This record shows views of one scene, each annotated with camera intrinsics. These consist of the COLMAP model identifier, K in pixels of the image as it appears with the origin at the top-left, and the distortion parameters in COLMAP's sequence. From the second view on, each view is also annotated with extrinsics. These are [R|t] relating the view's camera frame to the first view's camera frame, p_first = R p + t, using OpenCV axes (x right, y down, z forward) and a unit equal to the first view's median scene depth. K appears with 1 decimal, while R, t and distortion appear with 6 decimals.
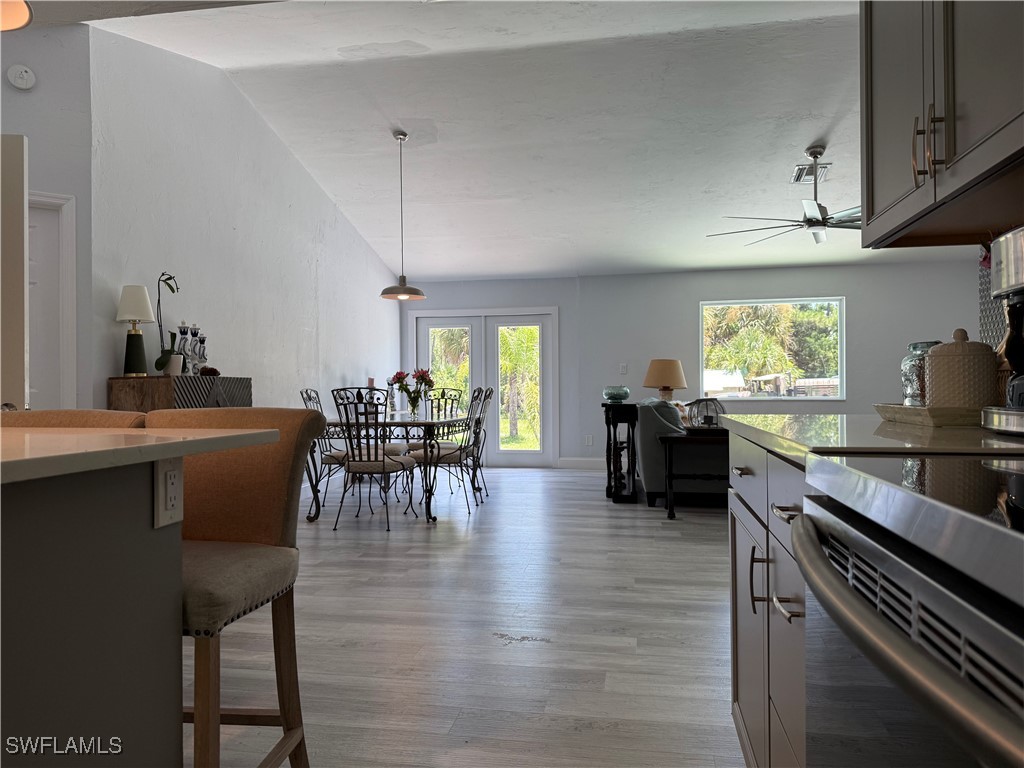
lens RADIAL K [[717.0, 0, 515.9], [0, 717.0, 385.4], [0, 0, 1]] dist [0.083936, -0.095881]
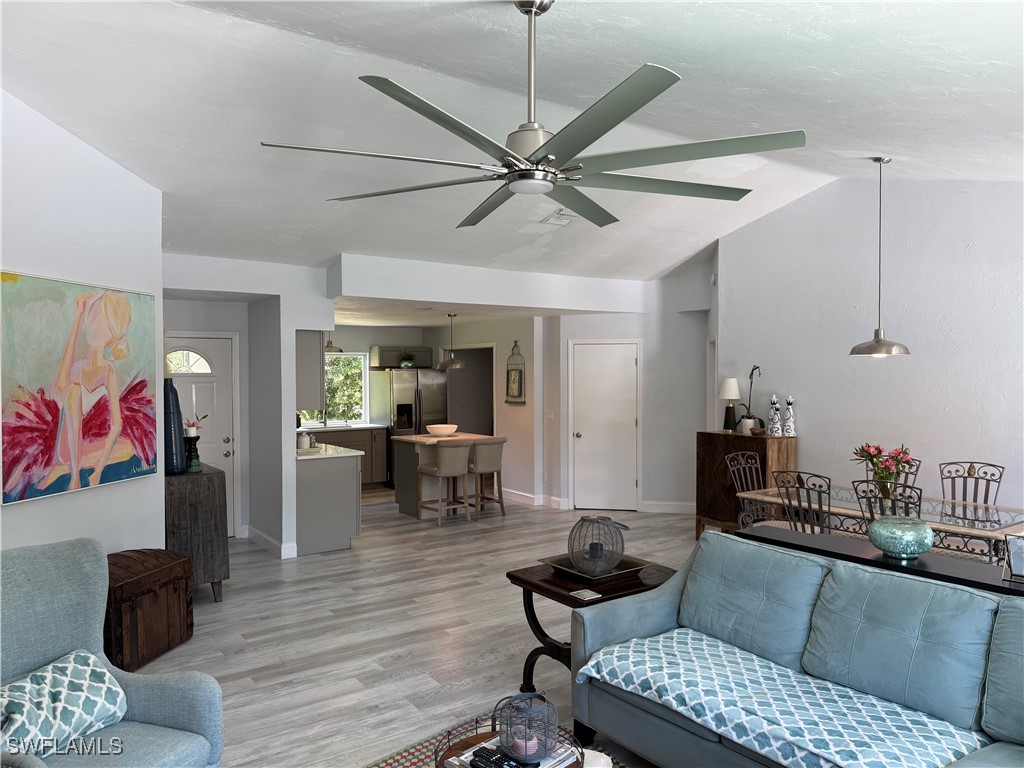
lens RADIAL K [[717.0, 0, 515.9], [0, 717.0, 385.4], [0, 0, 1]] dist [0.083936, -0.095881]
pose [[-0.708085, 0.018971, -0.705872, 1.102702], [0.009917, 0.999808, 0.016922, -0.163960], [0.706058, 0.004982, -0.708137, 1.987329]]
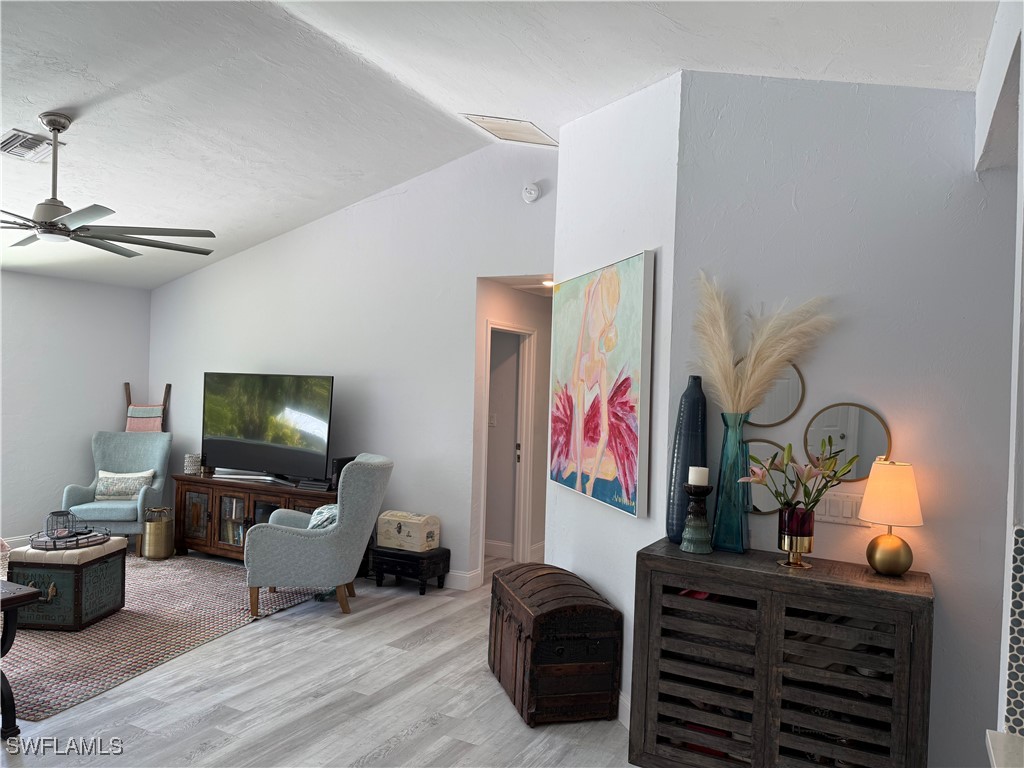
lens RADIAL K [[716.0, 0, 512.5], [0, 716.0, 388.1], [0, 0, 1]] dist [0.118608, -0.169656]
pose [[0.324471, 0.007430, 0.945867, -0.131835], [-0.035269, 0.999369, 0.004248, -0.145115], [-0.945238, -0.034739, 0.324528, 0.583570]]
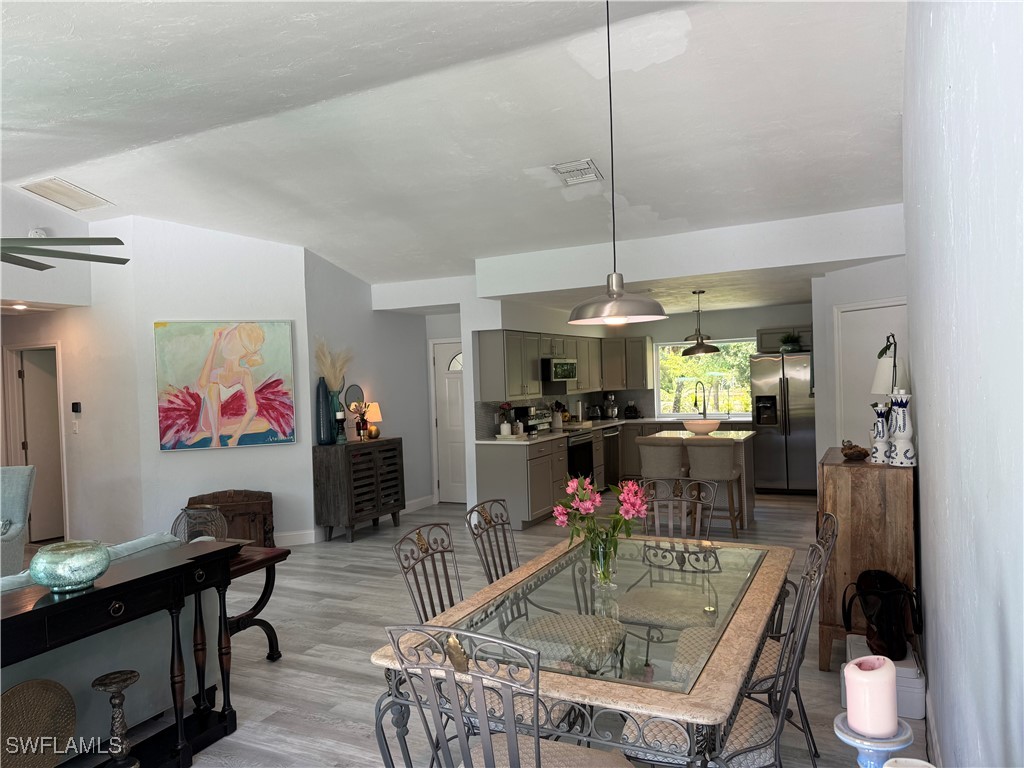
lens RADIAL K [[718.6, 0, 514.5], [0, 718.6, 386.6], [0, 0, 1]] dist [0.098470, -0.149235]
pose [[-0.958253, 0.034154, 0.283875, -0.344997], [0.038403, 0.999218, 0.009413, -0.135321], [-0.283331, 0.019921, -0.958815, 2.246401]]
